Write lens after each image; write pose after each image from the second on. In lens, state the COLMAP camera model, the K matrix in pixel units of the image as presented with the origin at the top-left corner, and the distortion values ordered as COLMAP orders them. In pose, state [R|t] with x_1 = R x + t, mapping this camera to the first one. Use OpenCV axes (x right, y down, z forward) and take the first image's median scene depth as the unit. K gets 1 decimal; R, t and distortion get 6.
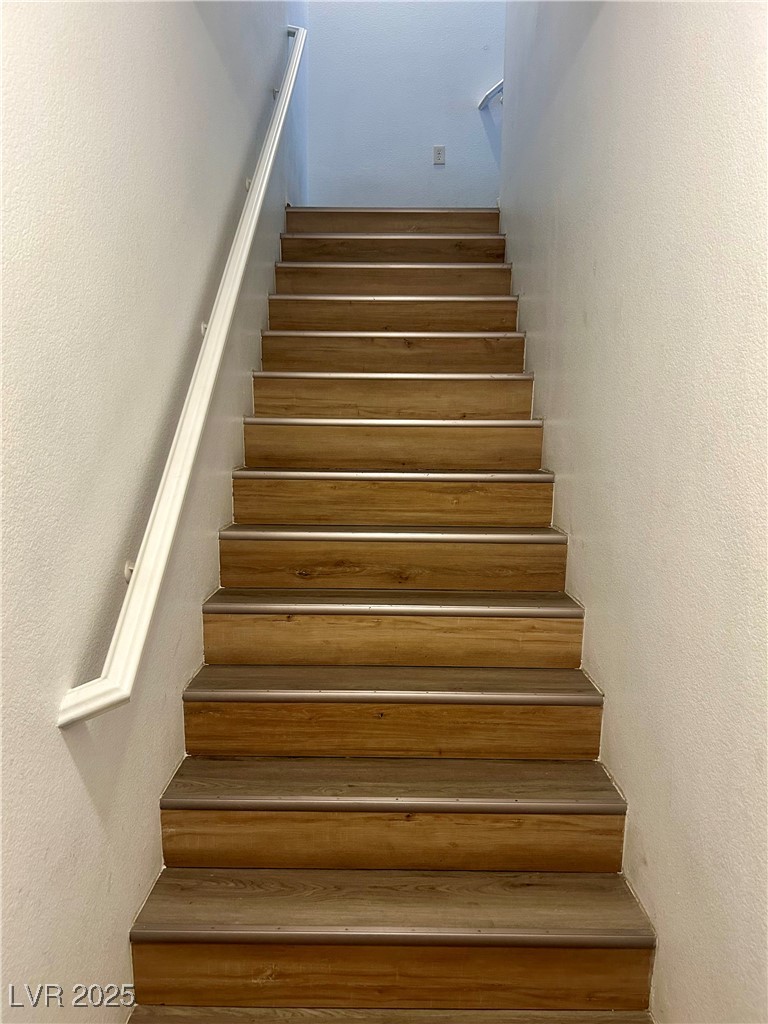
lens RADIAL K [[782.6, 0, 385.2], [0, 782.6, 513.5], [0, 0, 1]] dist [0.056347, -0.069655]
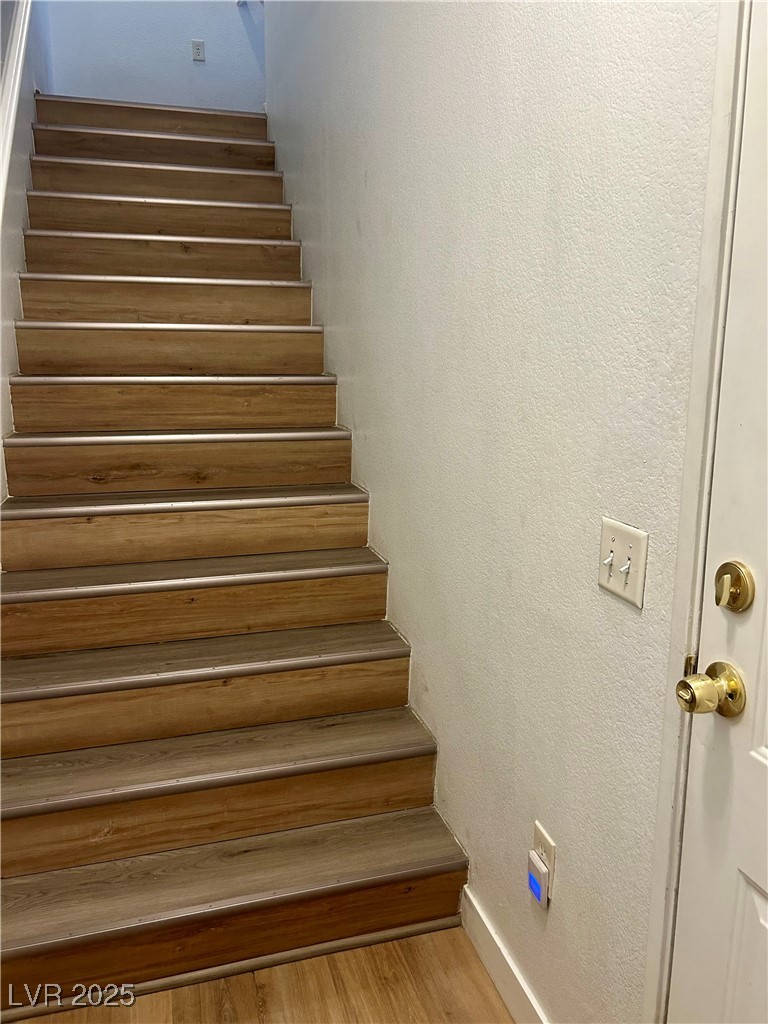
lens RADIAL K [[782.6, 0, 389.9], [0, 782.6, 515.0], [0, 0, 1]] dist [0.056347, -0.069655]
pose [[0.956755, -0.065384, 0.283451, -0.039351], [0.036745, 0.993771, 0.105205, 0.034157], [-0.288564, -0.090240, 0.953199, -0.086848]]
